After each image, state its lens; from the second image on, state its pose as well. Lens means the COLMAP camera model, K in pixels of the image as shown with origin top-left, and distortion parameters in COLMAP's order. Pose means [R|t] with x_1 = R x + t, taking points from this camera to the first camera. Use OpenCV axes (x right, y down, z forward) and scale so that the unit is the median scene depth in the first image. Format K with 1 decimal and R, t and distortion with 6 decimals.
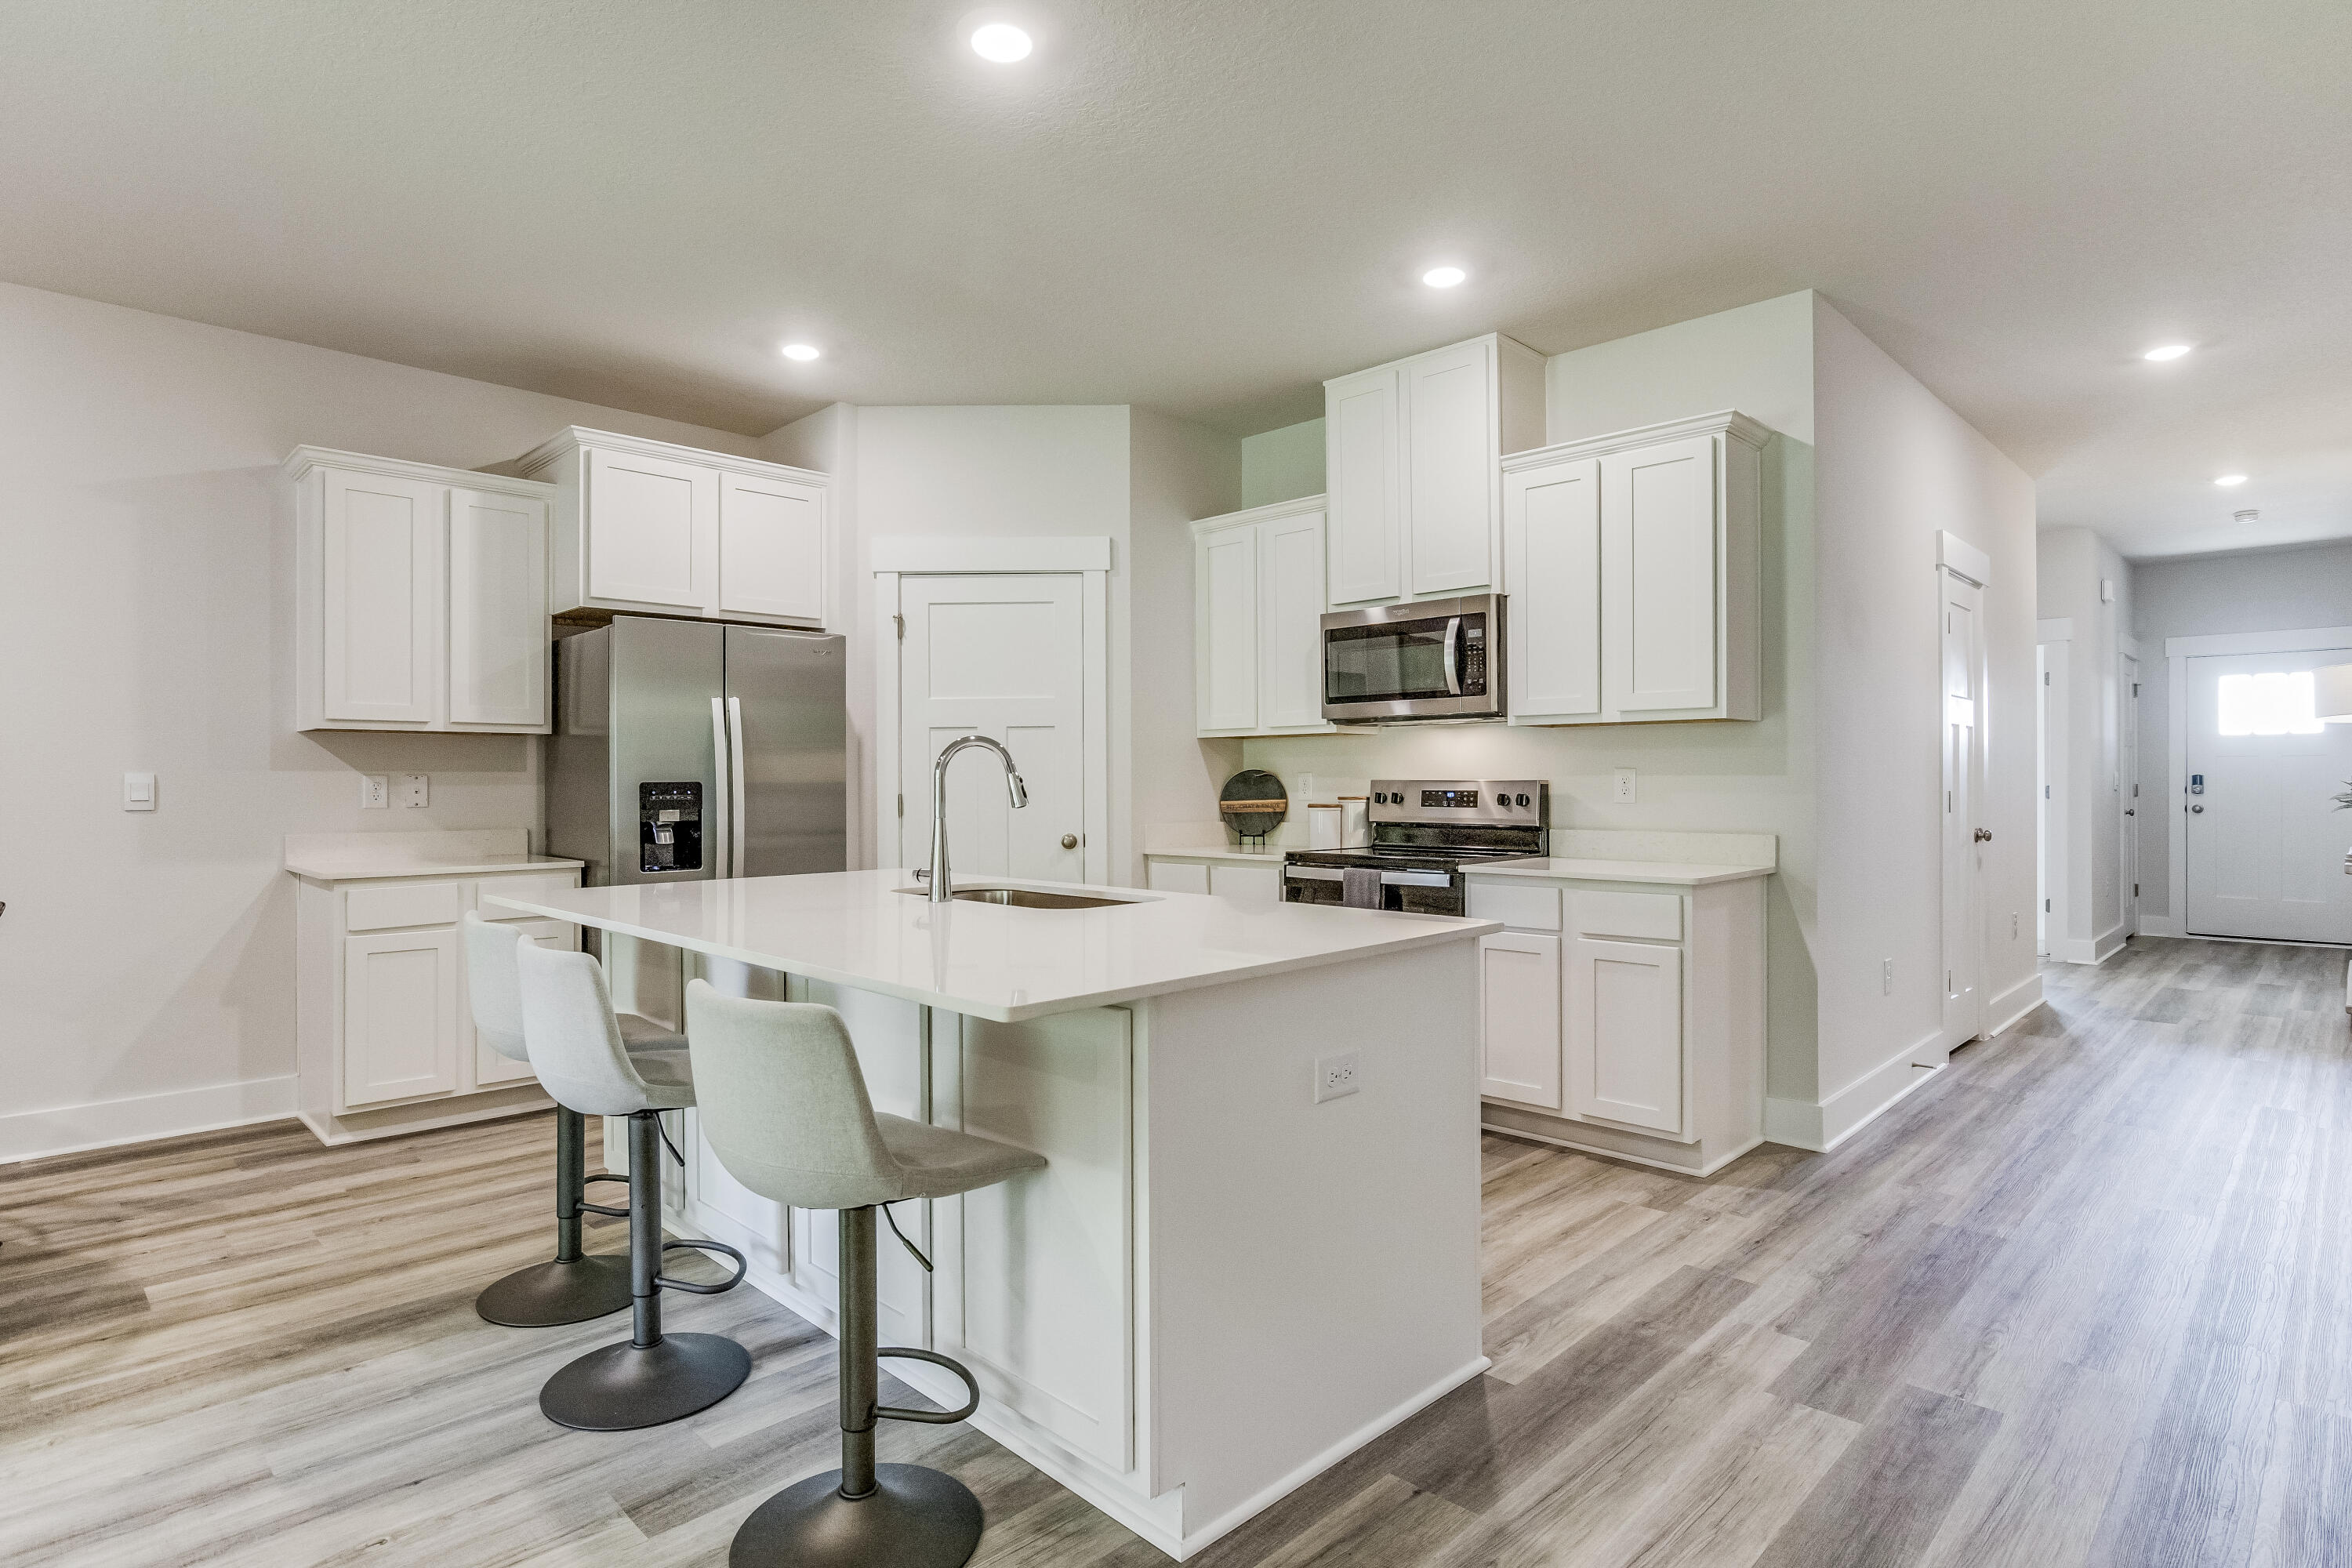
lens RADIAL K [[1220.7, 0, 1162.9], [0, 1220.7, 773.4], [0, 0, 1]] dist [-0.029345, 0.013413]
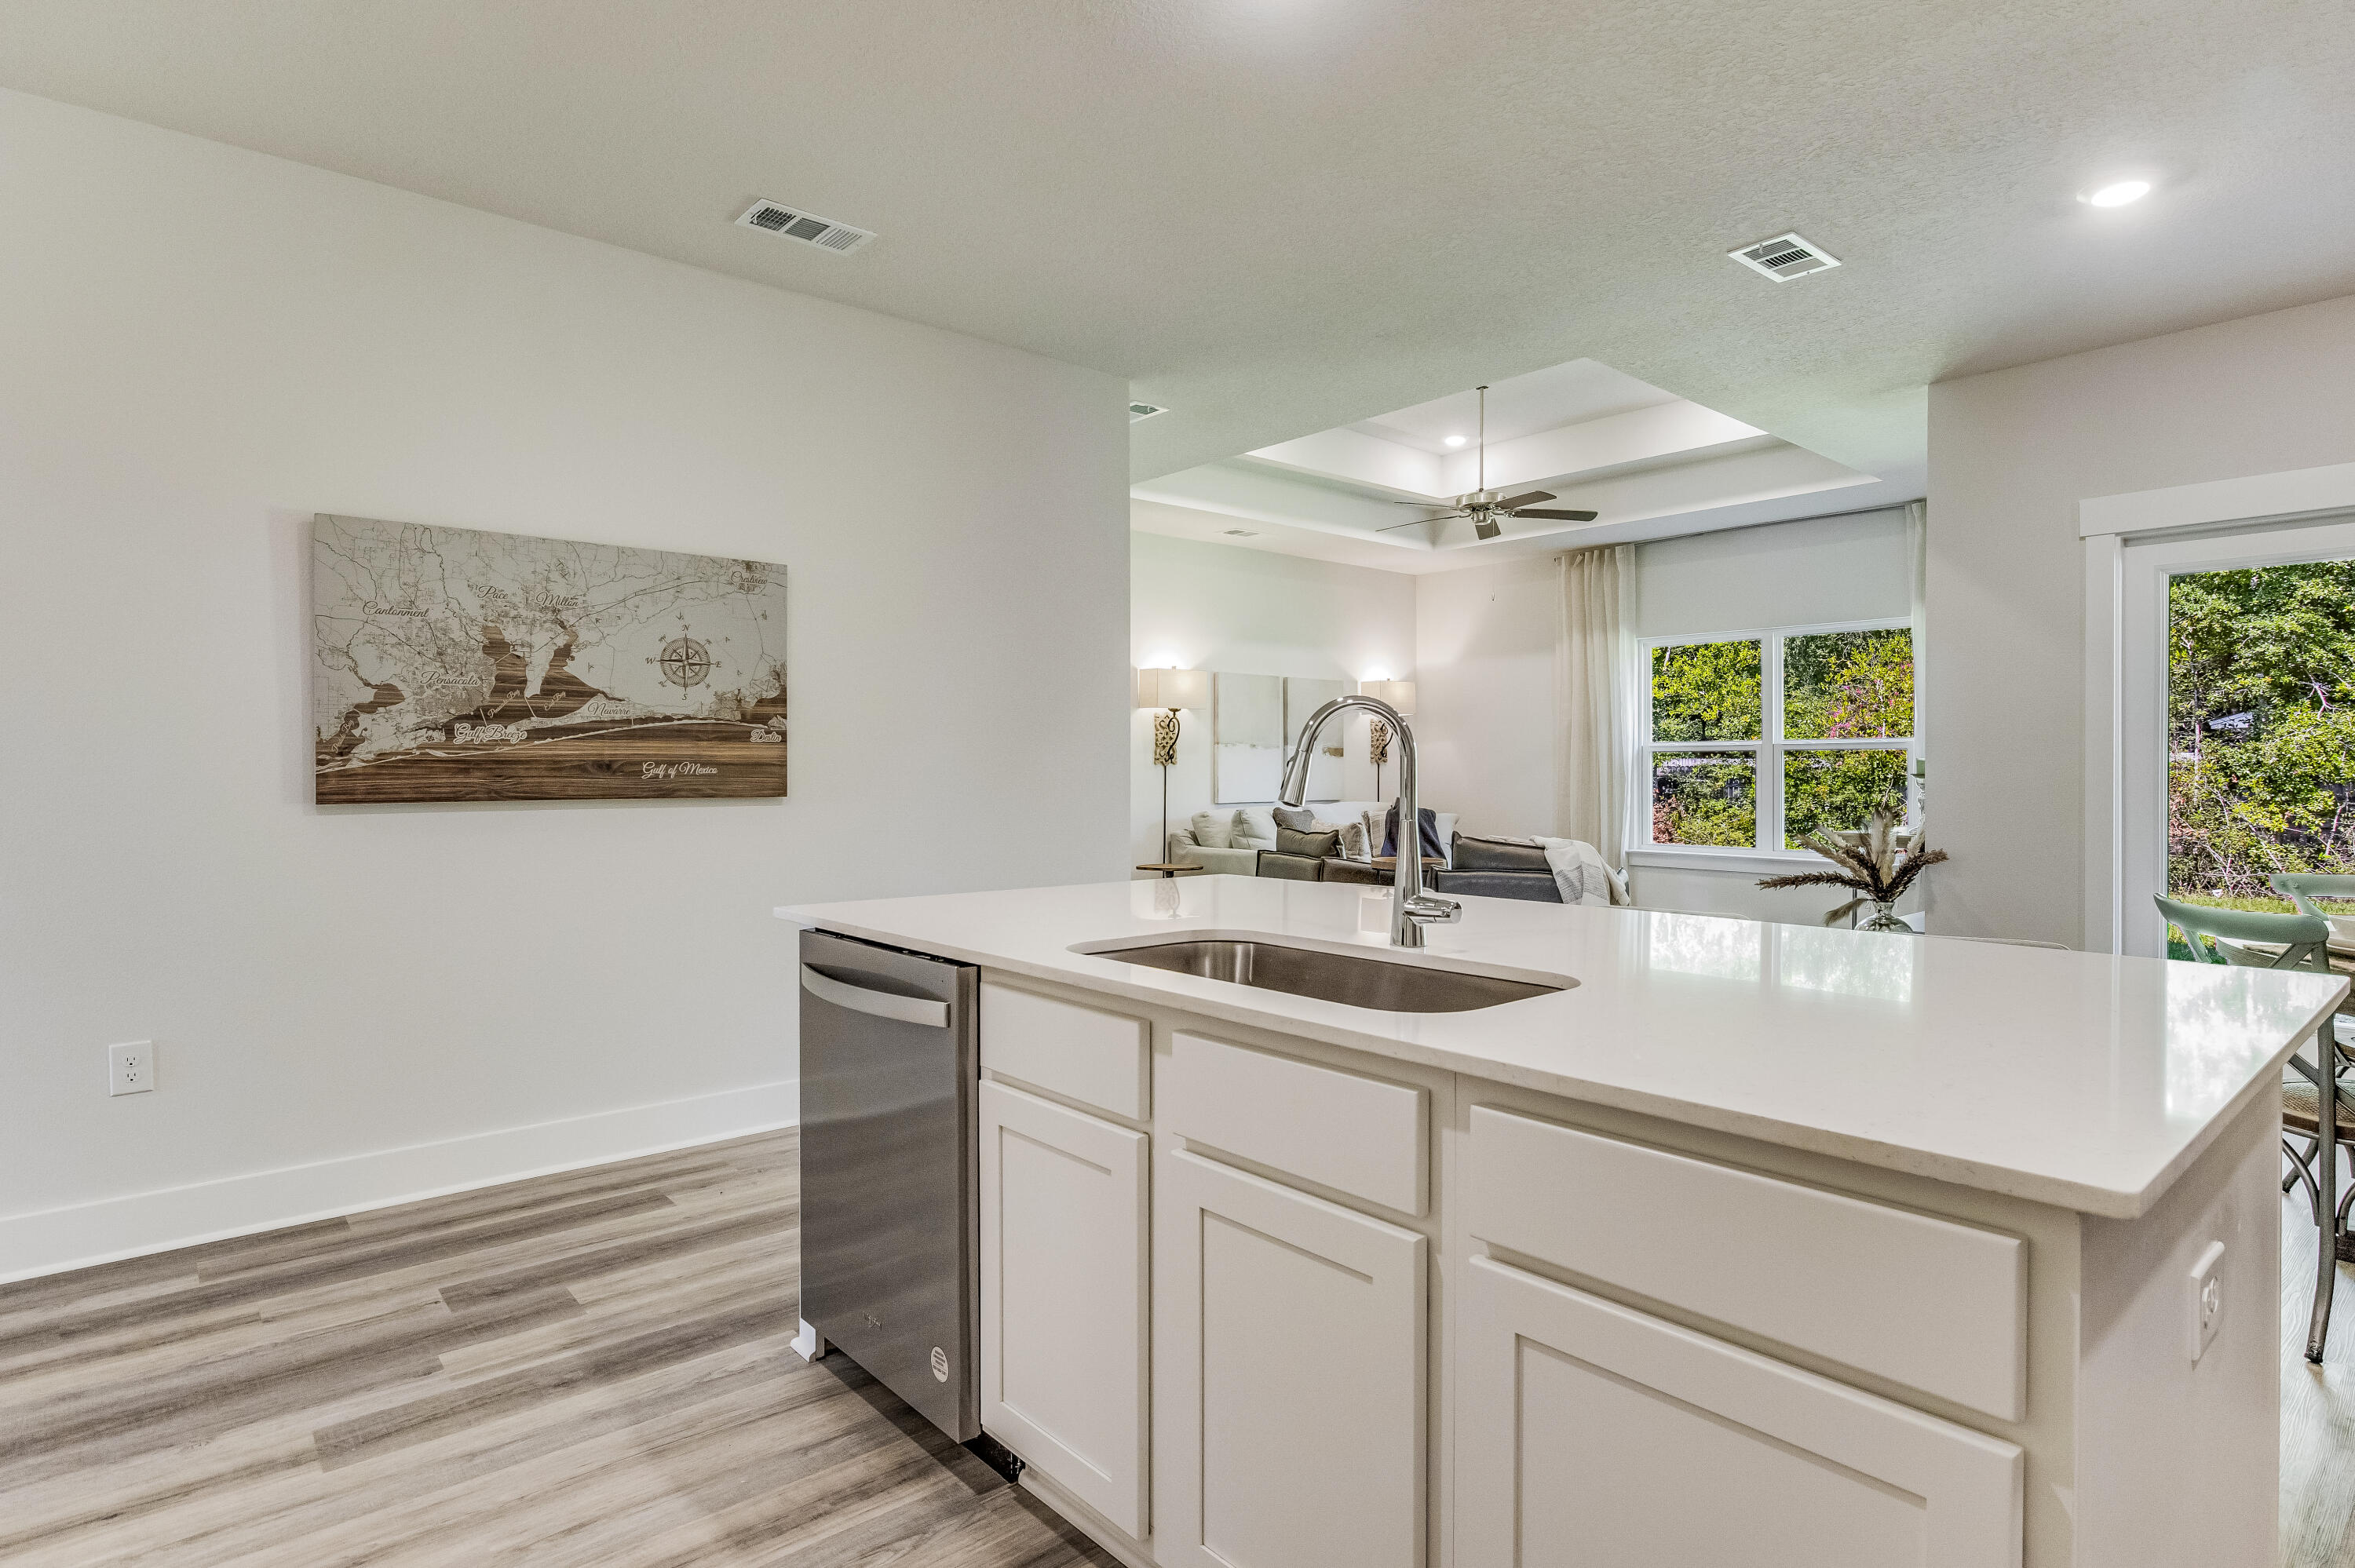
lens RADIAL K [[1222.1, 0, 1158.9], [0, 1222.1, 777.6], [0, 0, 1]] dist [-0.029345, 0.013413]
pose [[-0.996444, 0.004210, 0.084152, -0.067986], [0.004502, 0.999984, 0.003278, 0.007708], [-0.084137, 0.003645, -0.996448, 1.121934]]
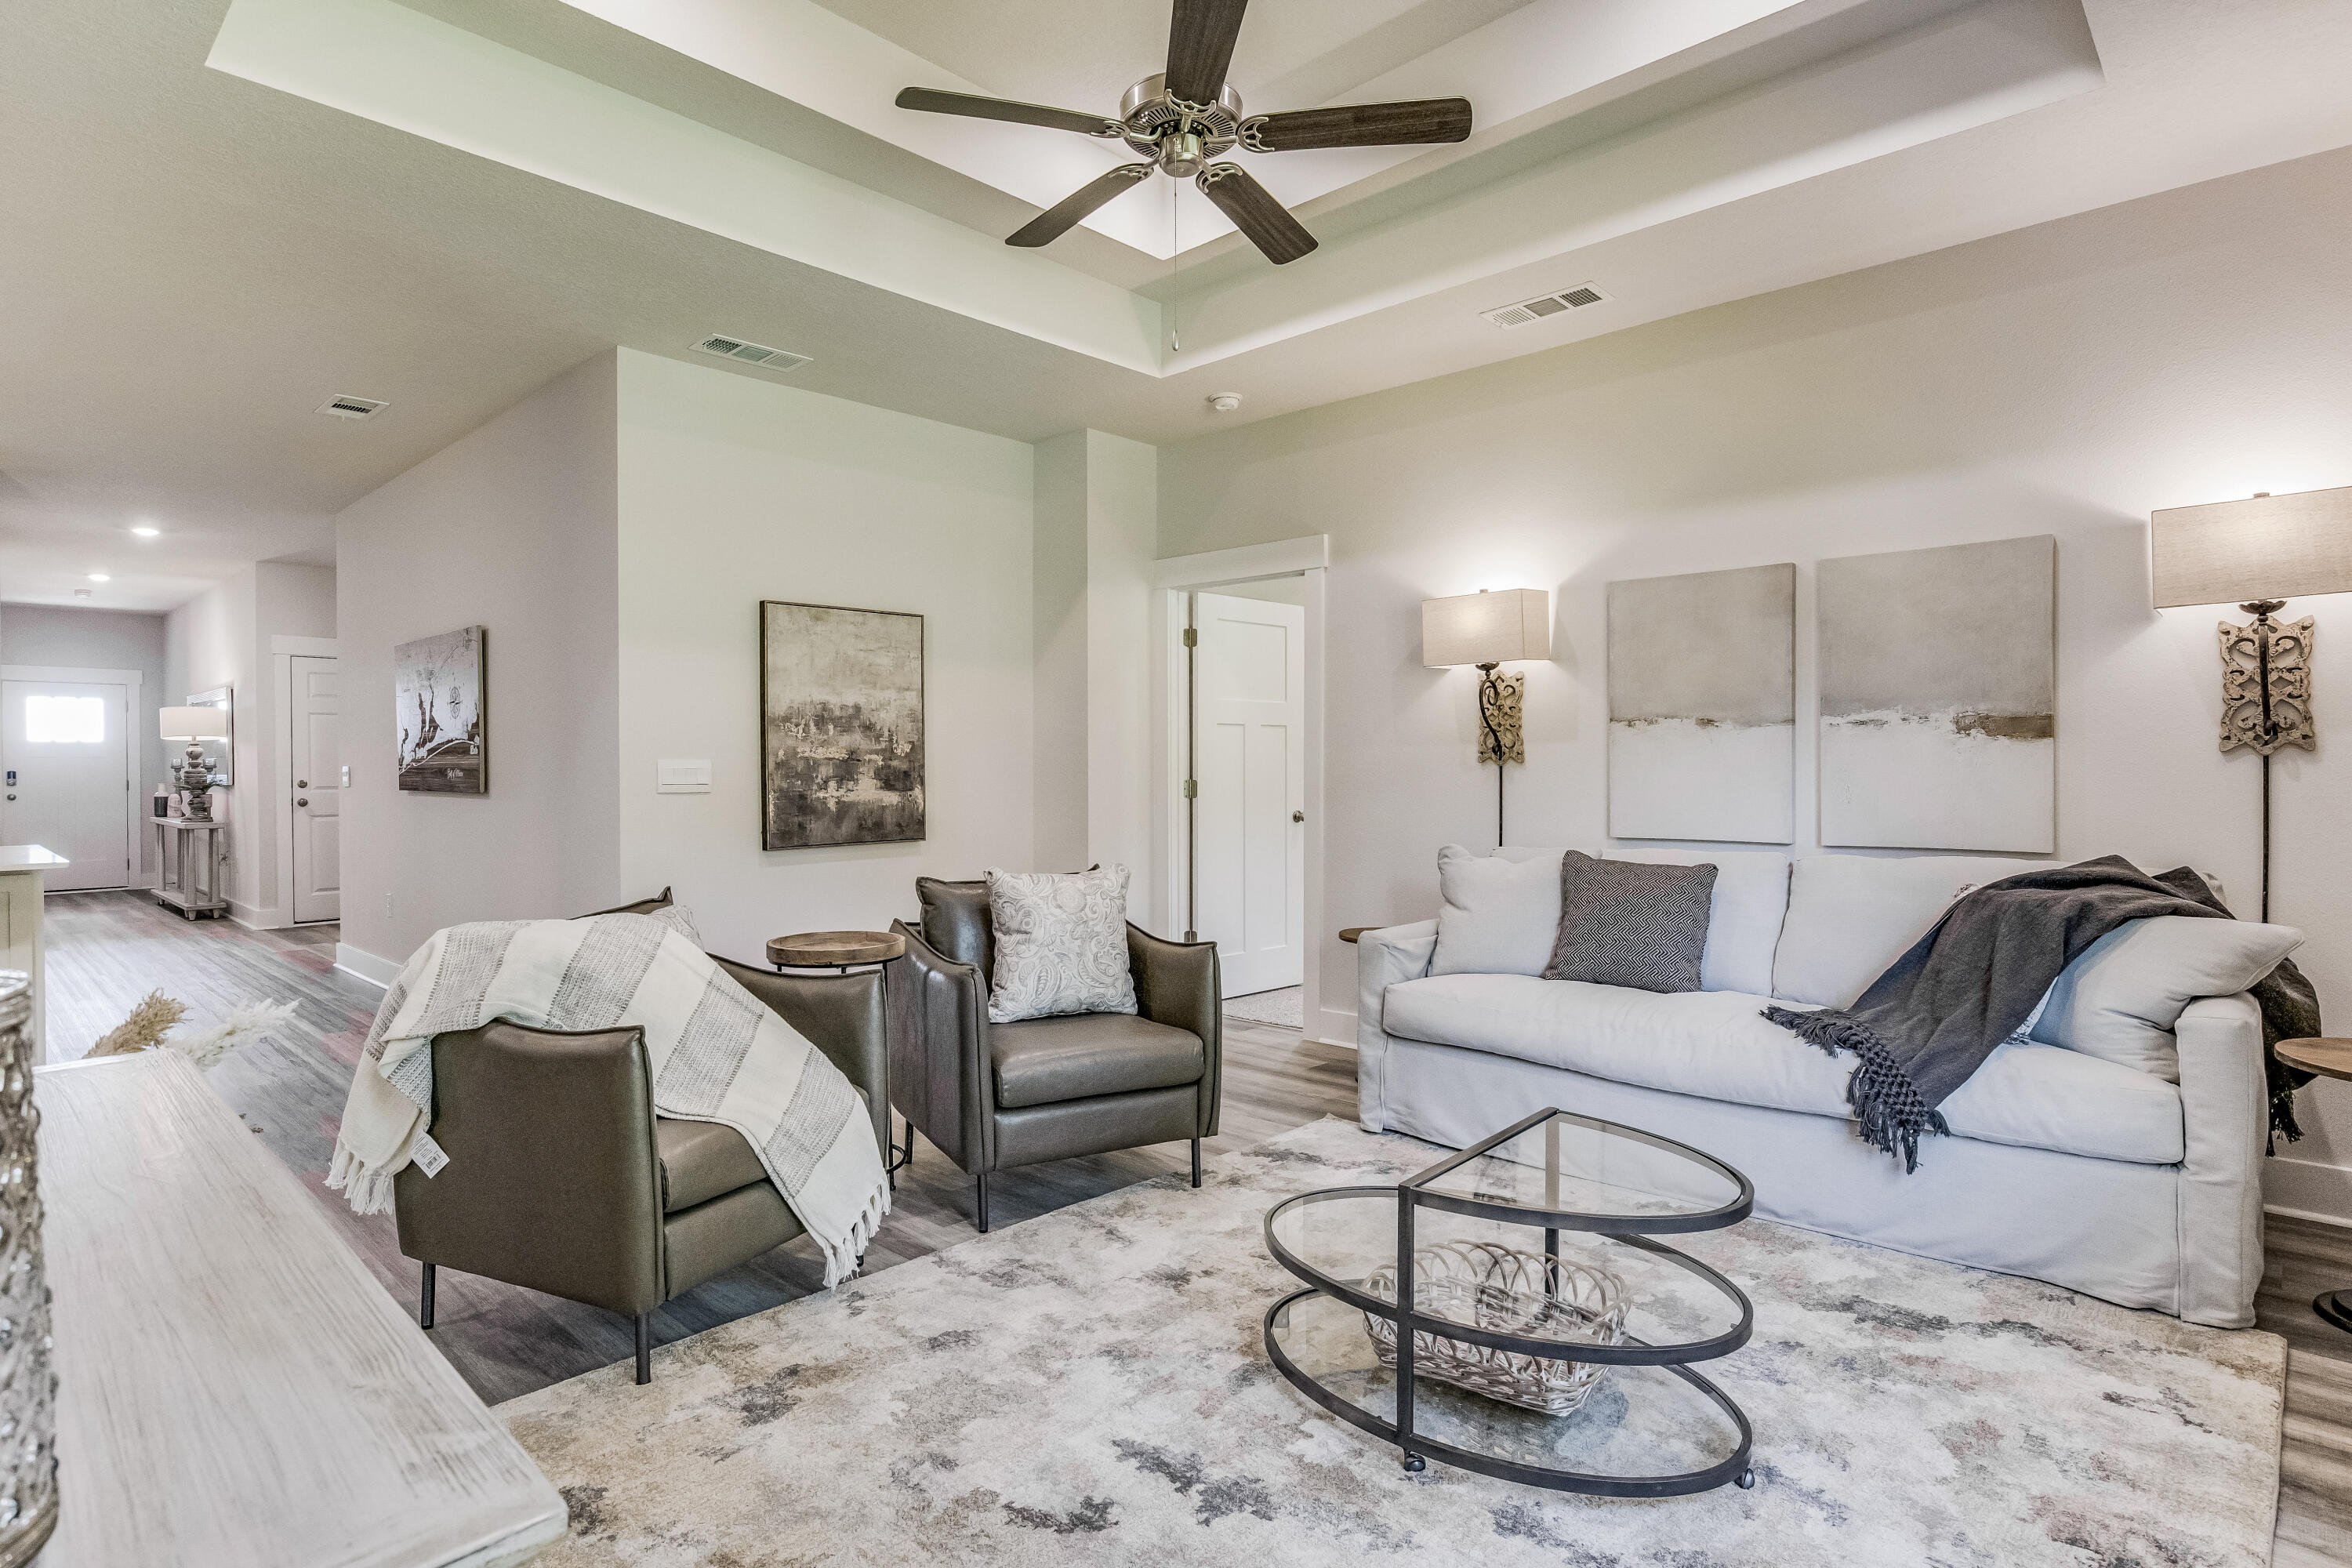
lens RADIAL K [[1220.7, 0, 1182.2], [0, 1220.7, 785.4], [0, 0, 1]] dist [-0.029345, 0.013413]
pose [[-0.044971, -0.011722, 0.998920, -1.003655], [0.000442, 0.999931, 0.011754, 0.001117], [-0.998988, 0.000970, -0.044963, -0.450457]]
